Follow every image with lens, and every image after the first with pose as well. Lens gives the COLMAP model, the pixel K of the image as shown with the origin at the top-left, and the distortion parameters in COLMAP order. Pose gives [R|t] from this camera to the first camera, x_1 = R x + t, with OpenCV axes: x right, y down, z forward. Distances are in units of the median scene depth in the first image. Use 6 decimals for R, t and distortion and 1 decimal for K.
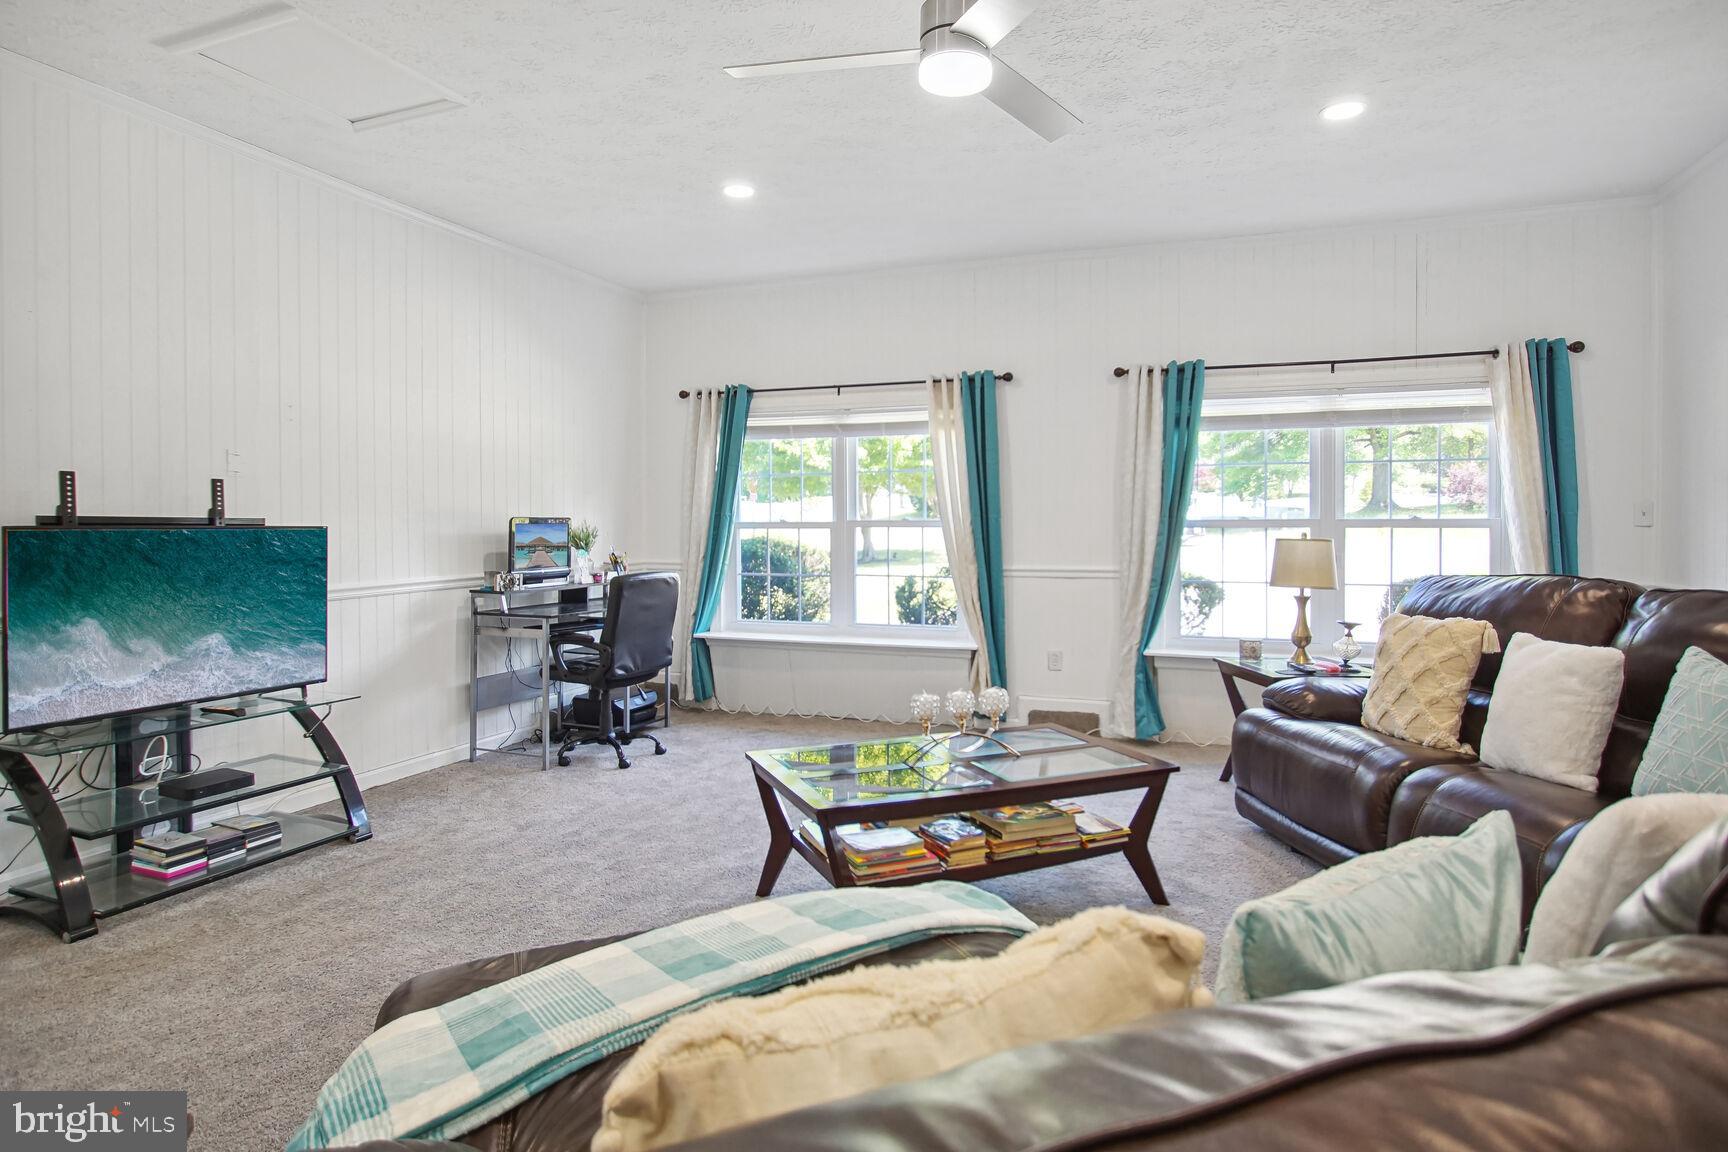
lens RADIAL K [[960.7, 0, 862.5], [0, 960.7, 510.7], [0, 0, 1]] dist [-0.029991, 0.019236]
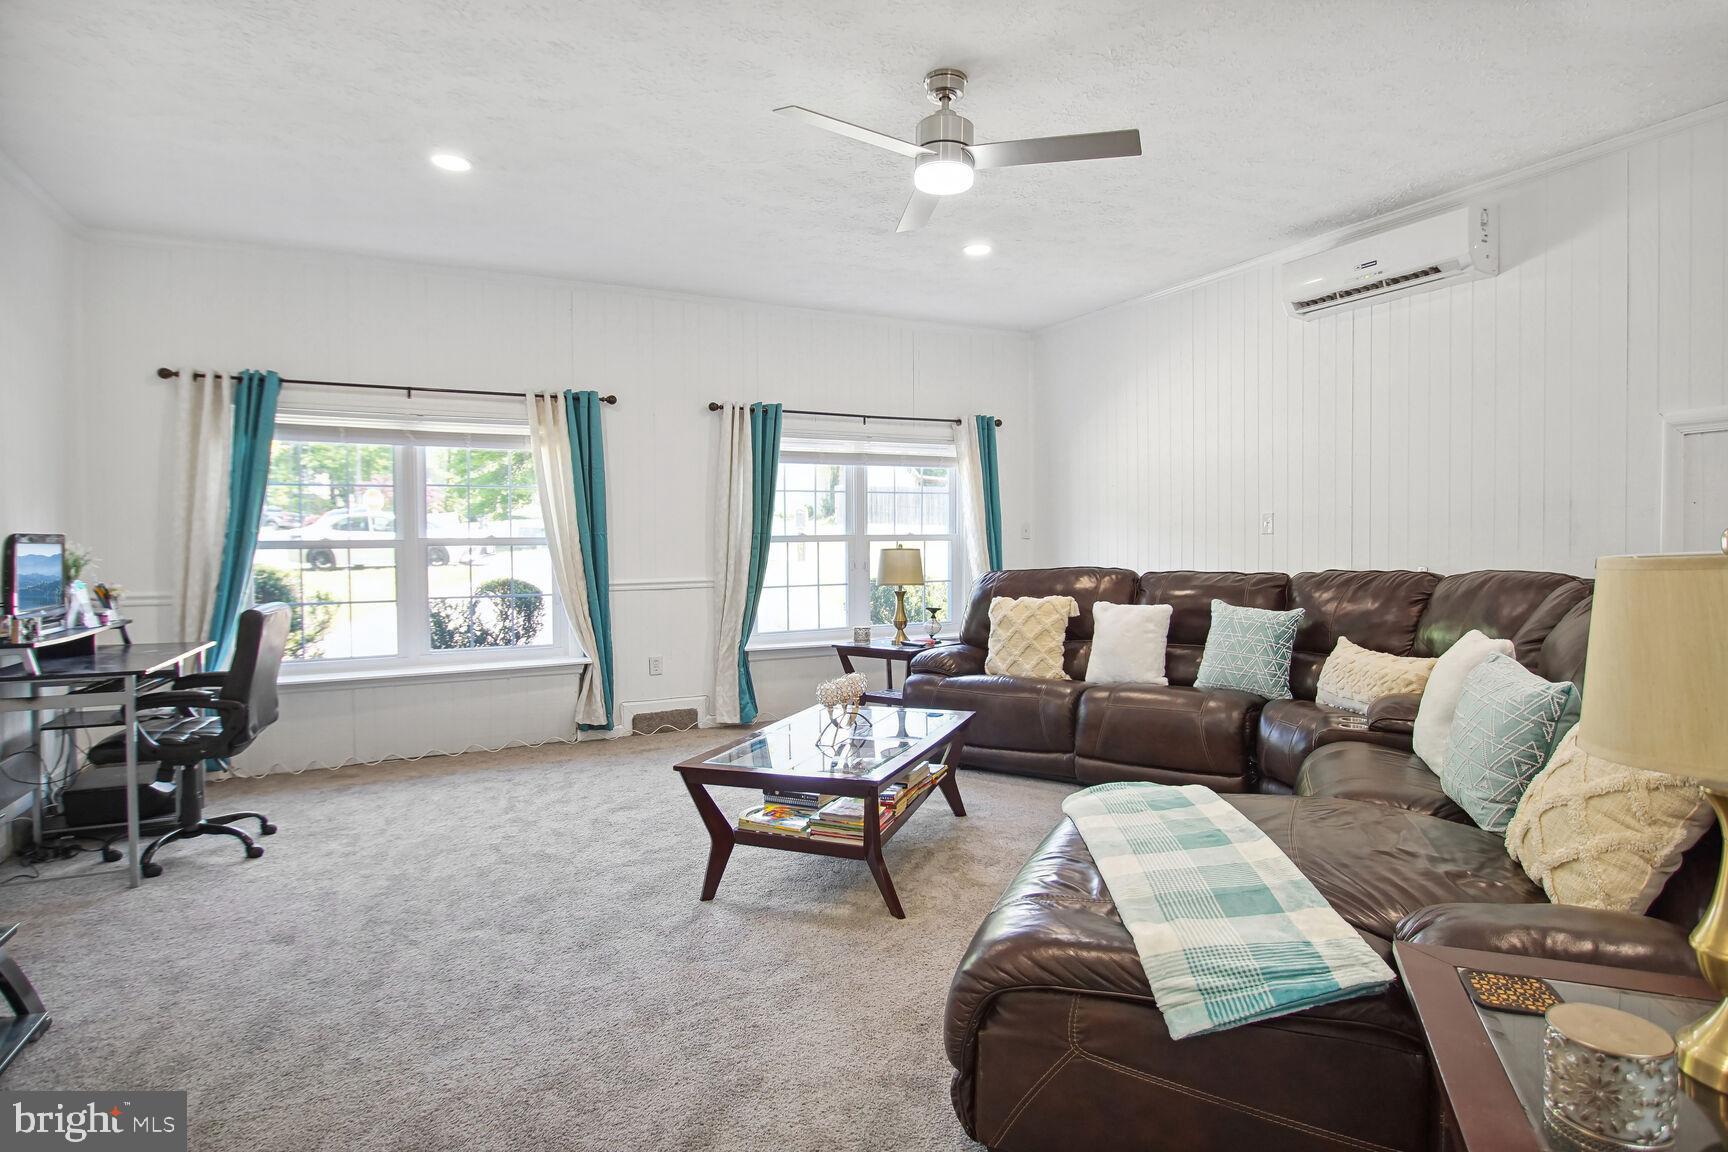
lens RADIAL K [[923.1, 0, 863.7], [0, 923.1, 543.5], [0, 0, 1]] dist [-0.010285, -0.000133]
pose [[0.677323, -0.007728, 0.735645, -0.439571], [-0.001062, 0.999934, 0.011482, 0.005787], [-0.735685, -0.008558, 0.677270, 0.128201]]
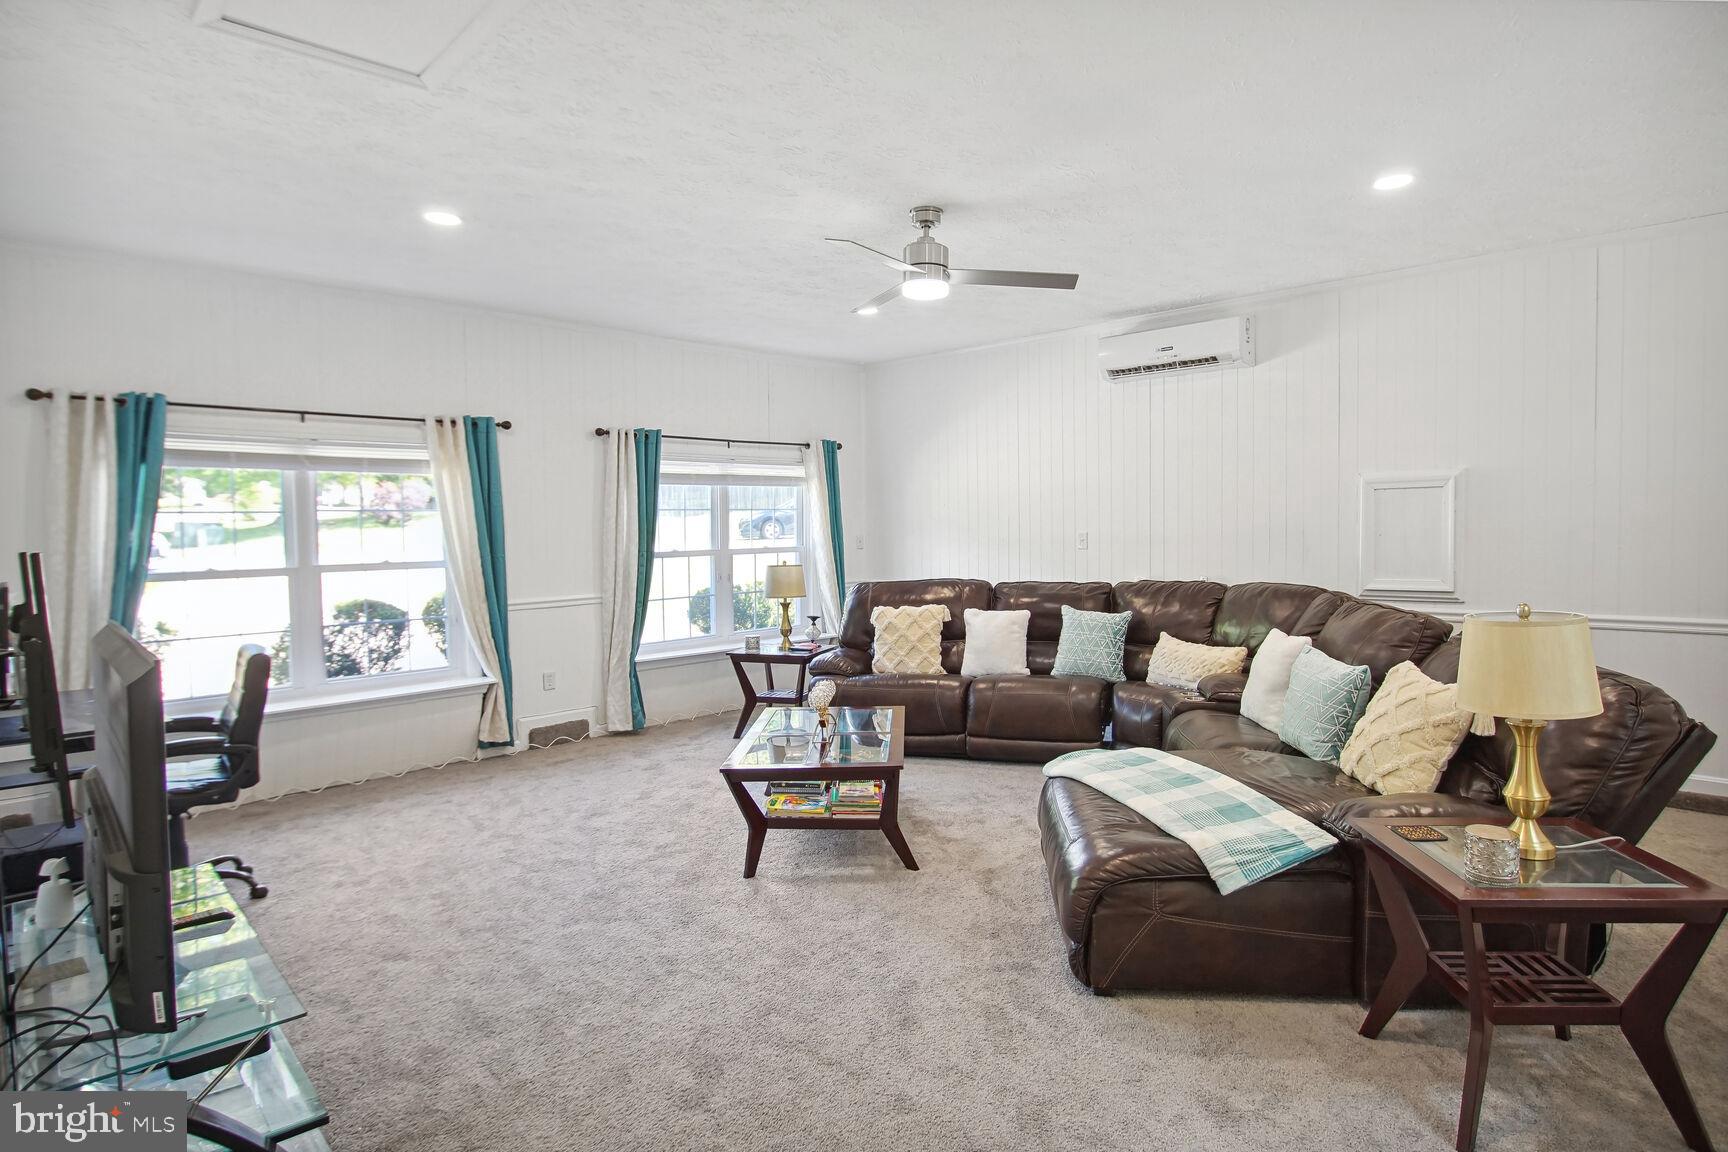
lens RADIAL K [[942.5, 0, 857.1], [0, 942.5, 532.9], [0, 0, 1]] dist [-0.020951, 0.021655]
pose [[0.417517, -0.016305, 0.908523, -0.701169], [0.004019, 0.999862, 0.016098, -0.037224], [-0.908660, -0.003070, 0.417525, 0.224004]]
